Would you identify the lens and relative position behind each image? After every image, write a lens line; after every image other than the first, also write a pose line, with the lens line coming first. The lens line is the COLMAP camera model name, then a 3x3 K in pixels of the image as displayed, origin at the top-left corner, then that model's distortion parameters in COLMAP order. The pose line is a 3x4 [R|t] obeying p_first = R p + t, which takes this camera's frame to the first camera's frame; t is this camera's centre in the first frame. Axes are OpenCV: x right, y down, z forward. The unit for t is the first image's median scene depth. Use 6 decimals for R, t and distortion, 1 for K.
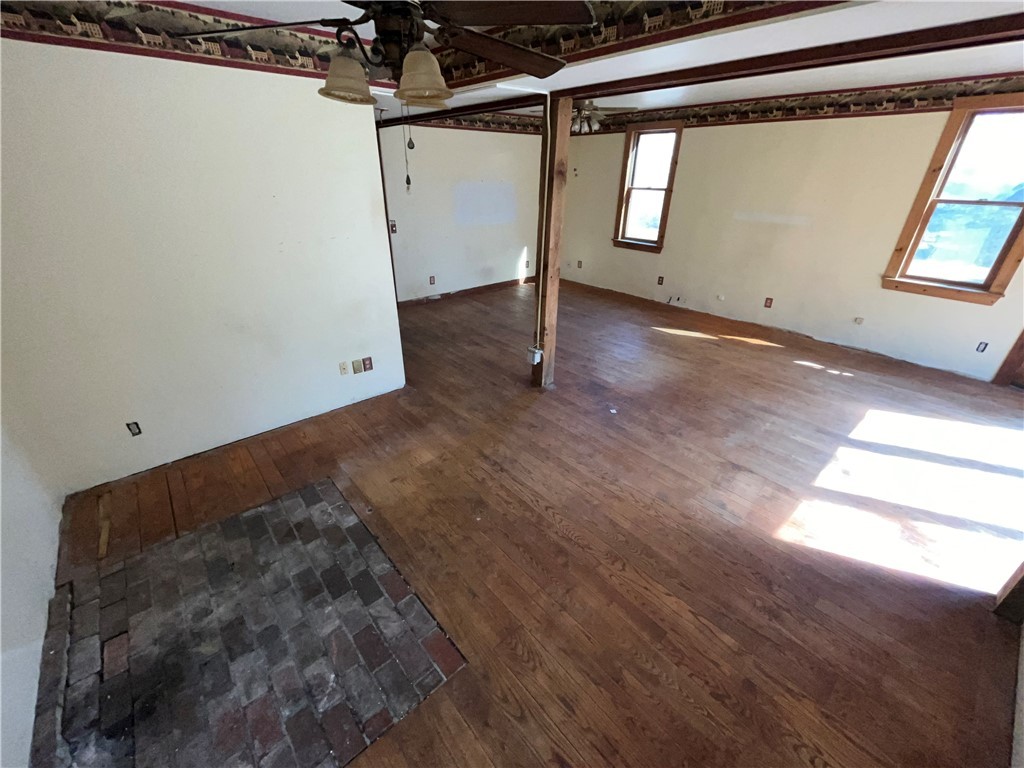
lens RADIAL K [[416.3, 0, 507.2], [0, 416.3, 388.3], [0, 0, 1]] dist [-0.002609, -0.000180]
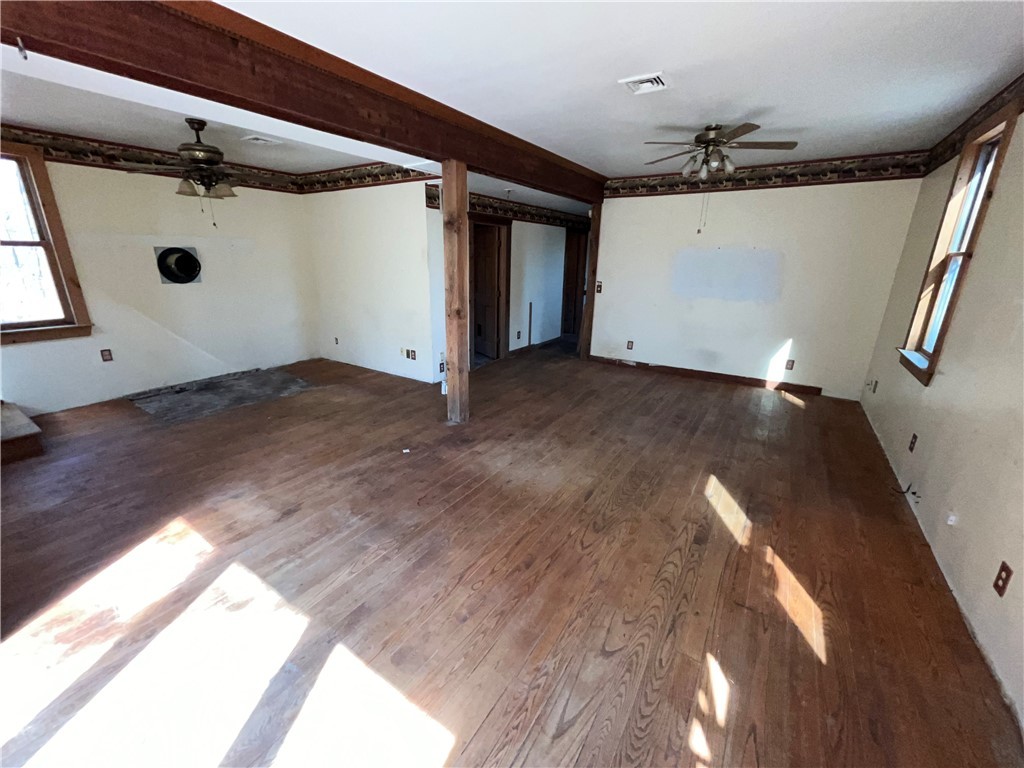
lens RADIAL K [[416.3, 0, 507.2], [0, 416.3, 388.3], [0, 0, 1]] dist [-0.002609, -0.000180]
pose [[0.274845, 0.284543, -0.918420, 1.116176], [-0.453506, 0.880641, 0.137123, -0.298749], [0.847816, 0.378822, 0.371082, 0.752675]]
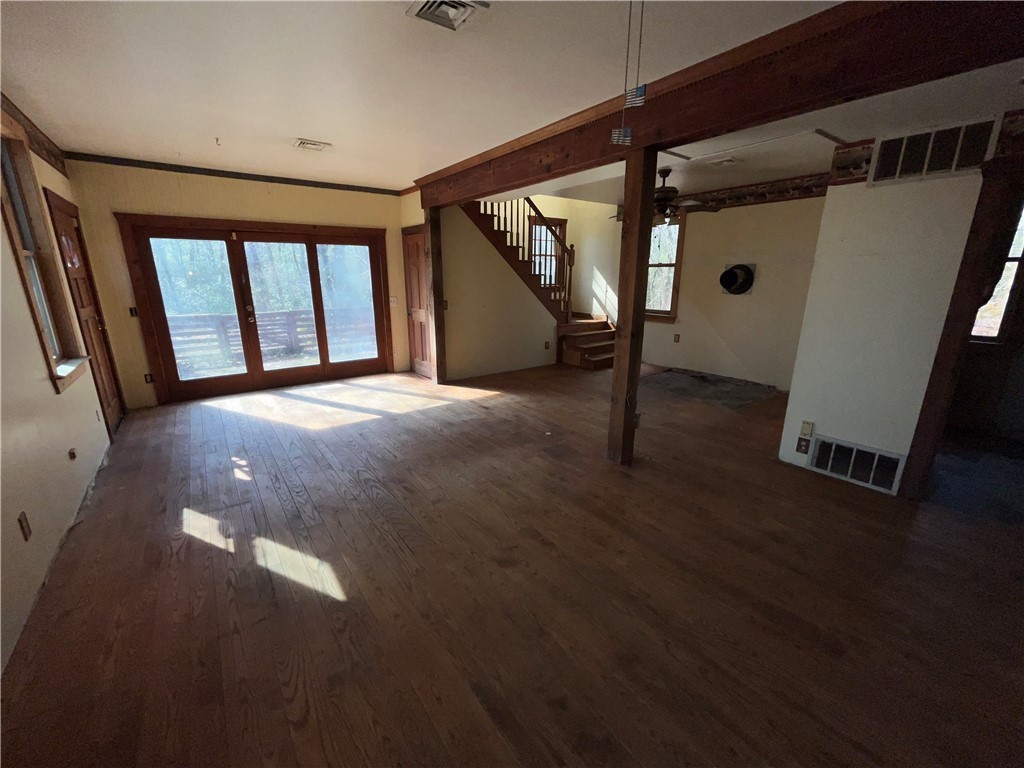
lens RADIAL K [[416.3, 0, 507.2], [0, 416.3, 388.3], [0, 0, 1]] dist [-0.002609, -0.000180]
pose [[-0.997044, -0.028355, 0.071413, 0.276415], [0.027780, 0.733516, 0.679104, -0.761530], [-0.071639, 0.679080, -0.730560, 1.667807]]
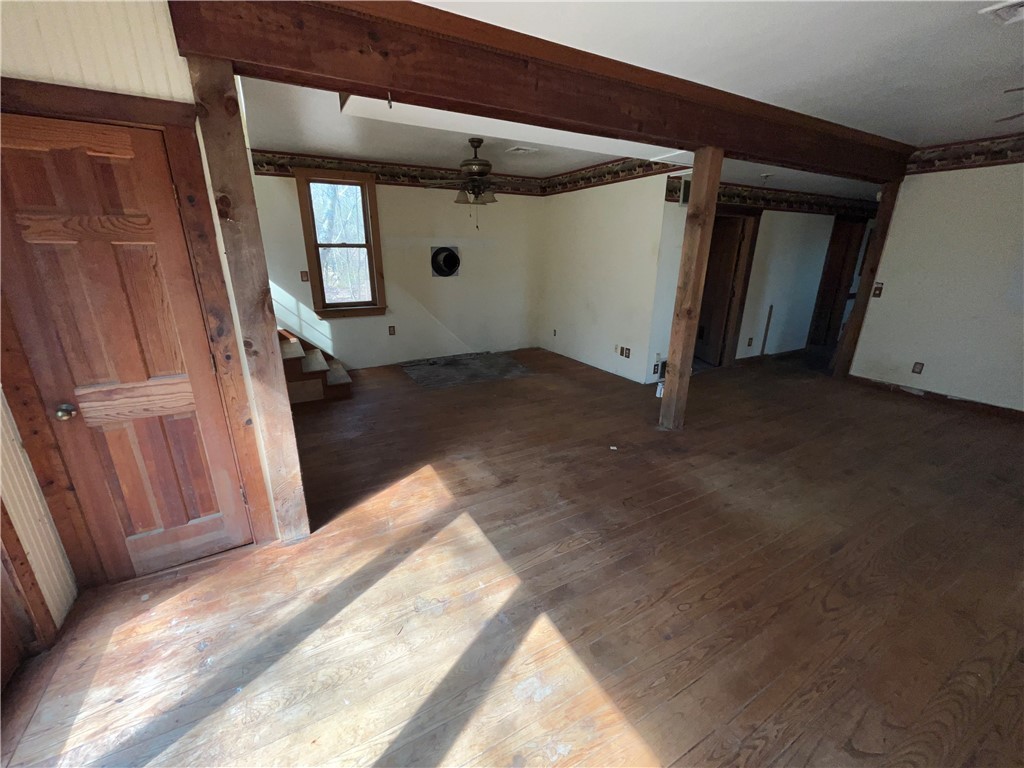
lens RADIAL K [[416.3, 0, 507.2], [0, 416.3, 388.3], [0, 0, 1]] dist [-0.002609, -0.000180]
pose [[-0.203084, 0.295884, -0.933386, 1.114598], [-0.456545, 0.814677, 0.357587, -0.277621], [0.866212, 0.498753, -0.030364, 0.715920]]
